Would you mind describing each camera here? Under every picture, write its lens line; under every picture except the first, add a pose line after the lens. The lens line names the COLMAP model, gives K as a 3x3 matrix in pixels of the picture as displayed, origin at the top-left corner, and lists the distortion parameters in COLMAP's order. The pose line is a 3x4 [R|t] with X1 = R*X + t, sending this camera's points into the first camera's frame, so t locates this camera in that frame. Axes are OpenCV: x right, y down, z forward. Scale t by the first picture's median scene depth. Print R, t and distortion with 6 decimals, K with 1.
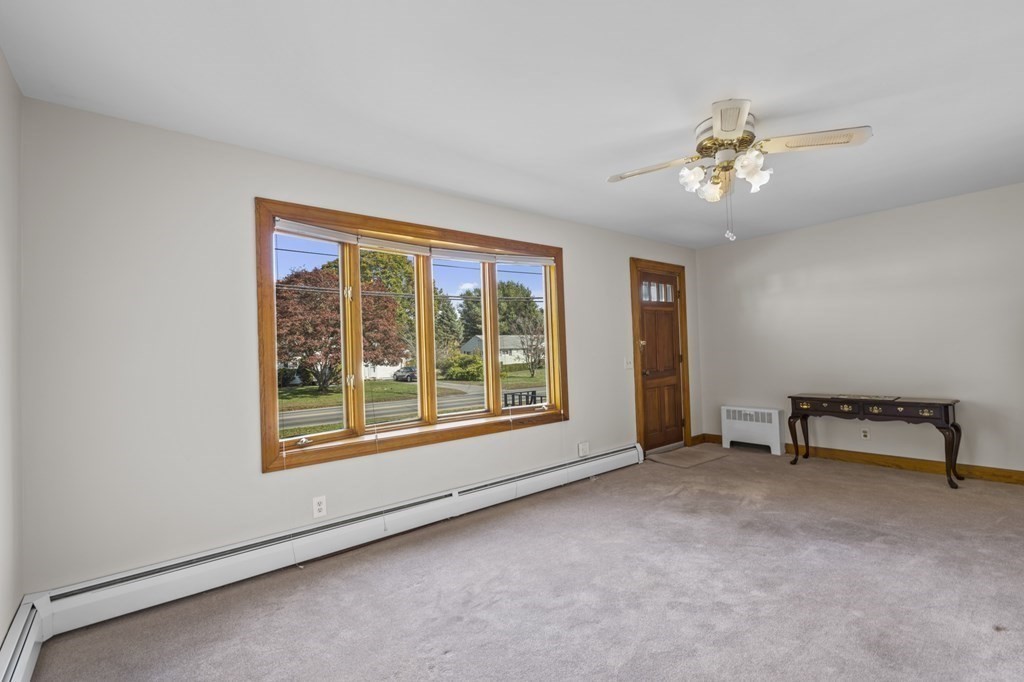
lens RADIAL K [[469.6, 0, 510.1], [0, 469.6, 344.2], [0, 0, 1]] dist [0.002082, 0.001165]
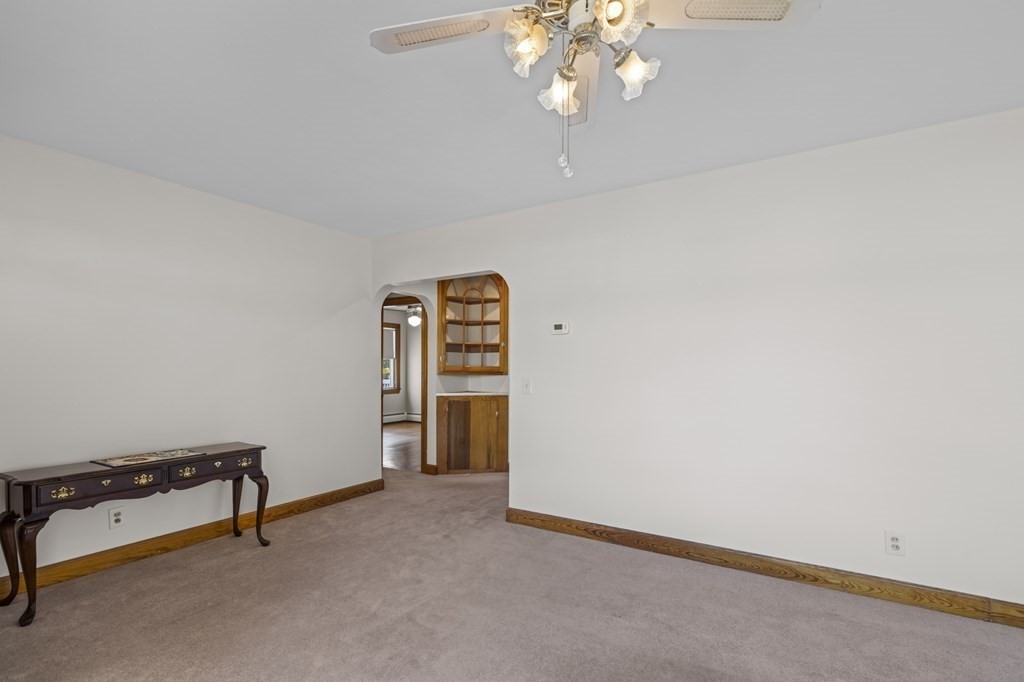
lens RADIAL K [[469.6, 0, 510.1], [0, 469.6, 344.2], [0, 0, 1]] dist [0.002082, 0.001165]
pose [[-0.292455, 0.078544, 0.953048, -0.029409], [-0.001974, 0.996569, -0.082737, 0.009900], [-0.956277, -0.026079, -0.291297, 0.775689]]
